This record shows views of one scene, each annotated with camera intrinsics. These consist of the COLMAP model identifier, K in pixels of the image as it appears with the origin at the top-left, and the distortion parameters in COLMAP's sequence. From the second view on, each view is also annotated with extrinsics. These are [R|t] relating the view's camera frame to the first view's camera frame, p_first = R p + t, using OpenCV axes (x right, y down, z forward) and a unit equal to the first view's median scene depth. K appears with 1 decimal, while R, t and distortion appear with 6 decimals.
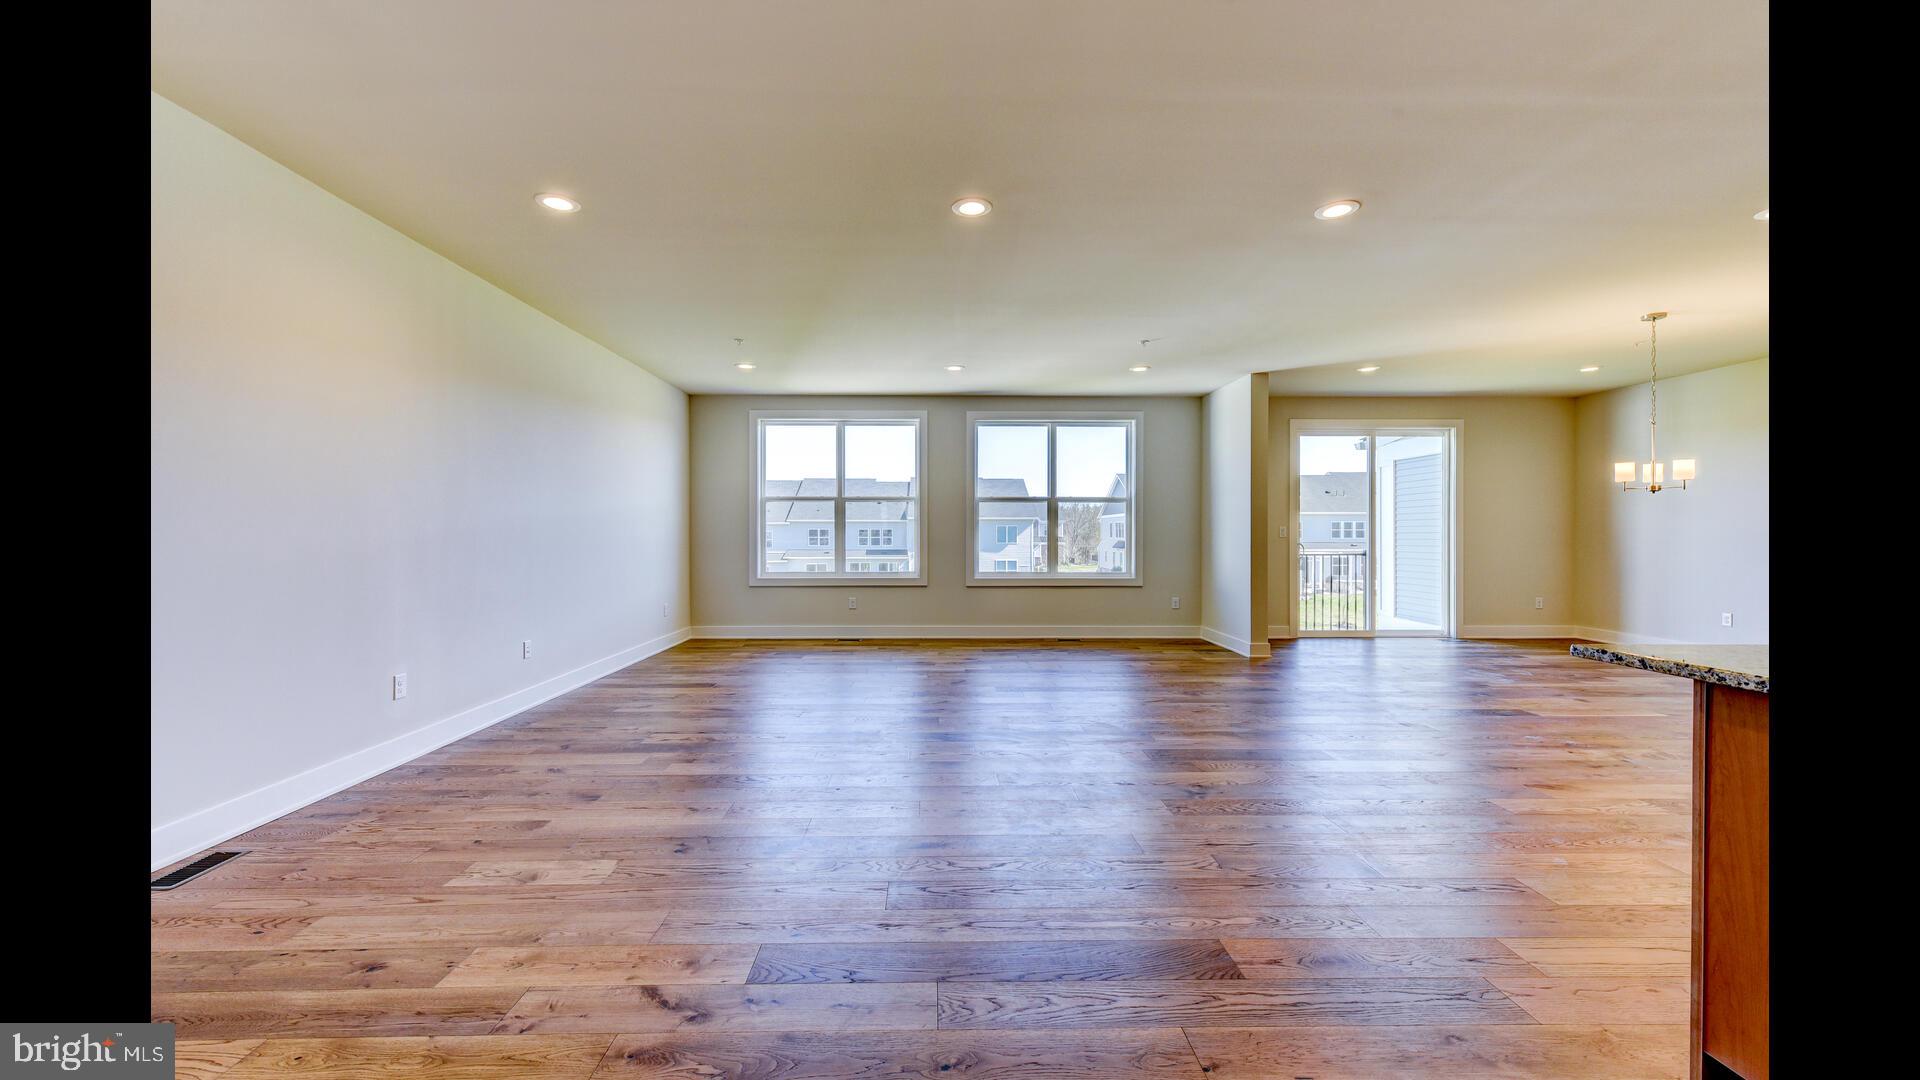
lens RADIAL K [[695.5, 0, 970.8], [0, 695.5, 538.1], [0, 0, 1]] dist [-0.000091, -0.000006]
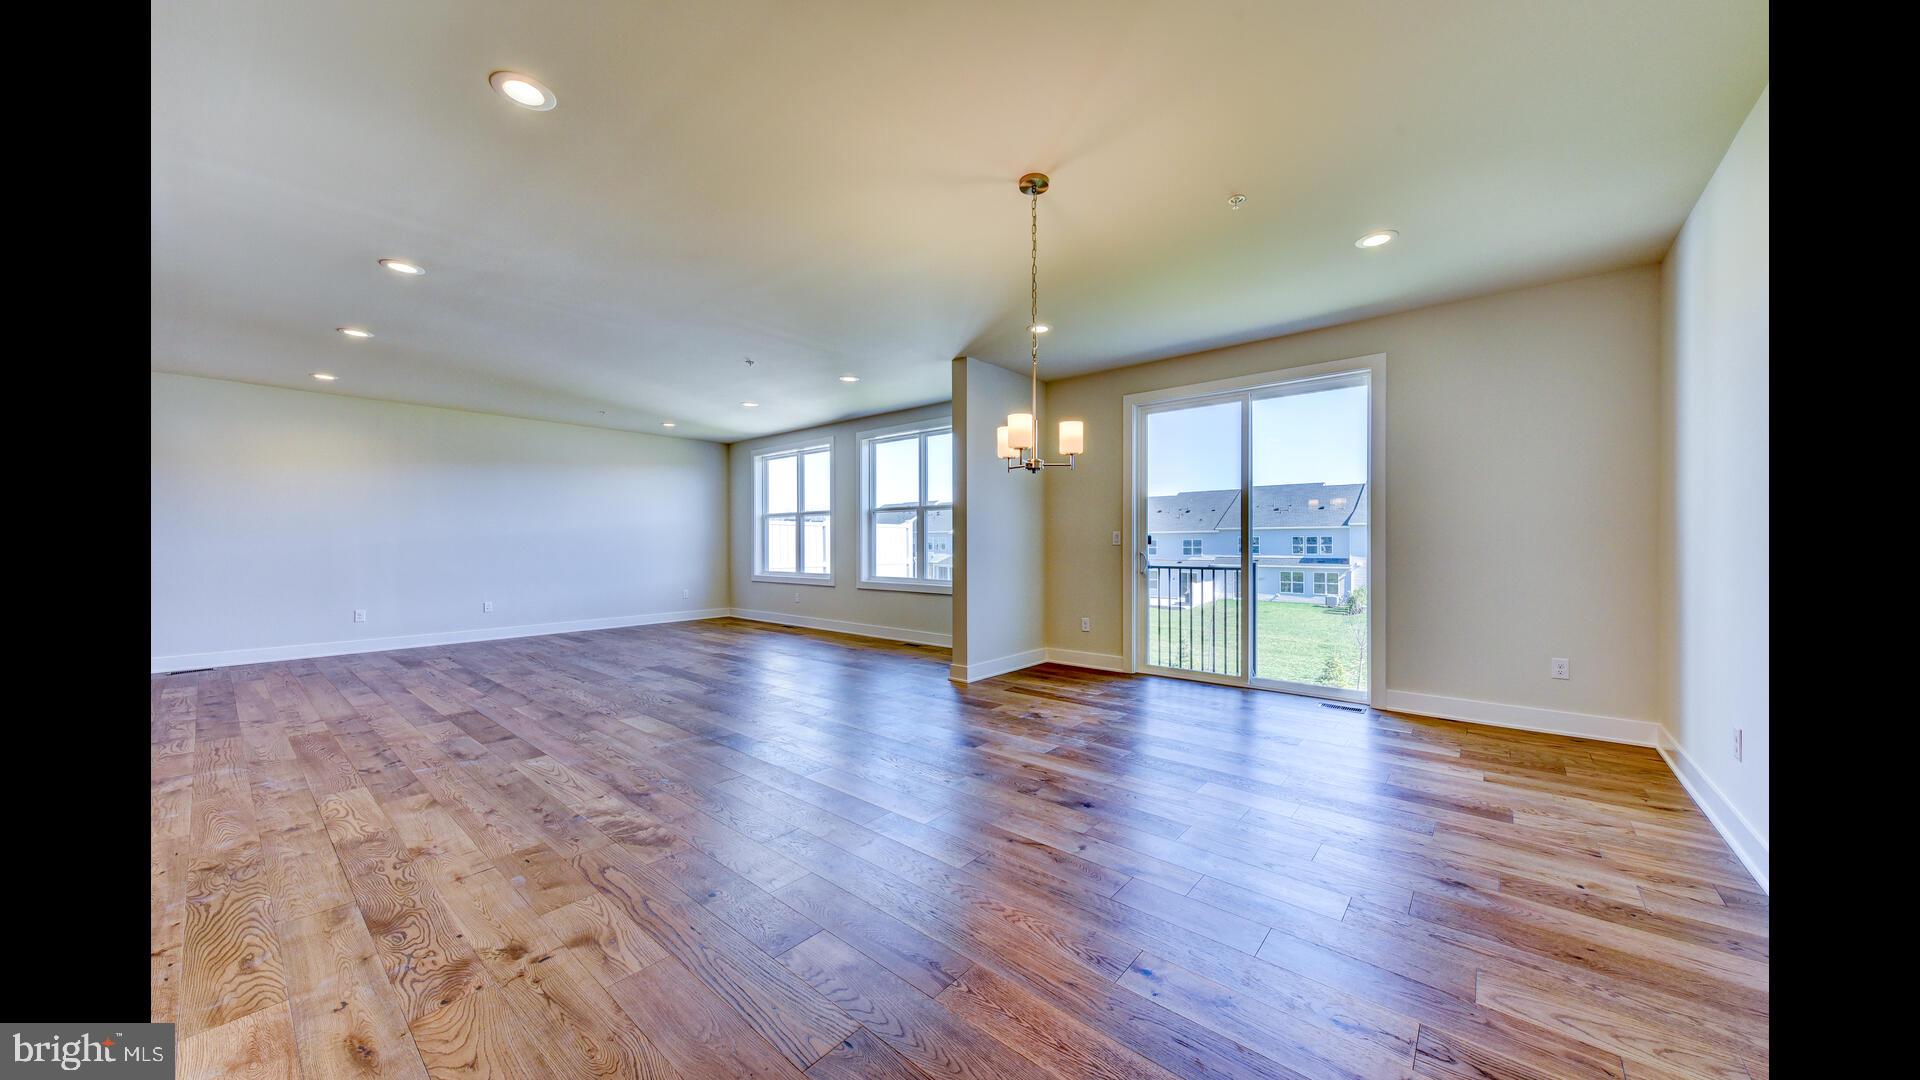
lens RADIAL K [[637.1, 0, 951.0], [0, 637.1, 543.8], [0, 0, 1]] dist [-0.001586, -0.000020]
pose [[0.749323, -0.000796, -0.662205, 0.773991], [-0.001279, 0.999996, -0.002649, -0.000105], [0.662204, 0.002832, 0.749318, 0.321756]]
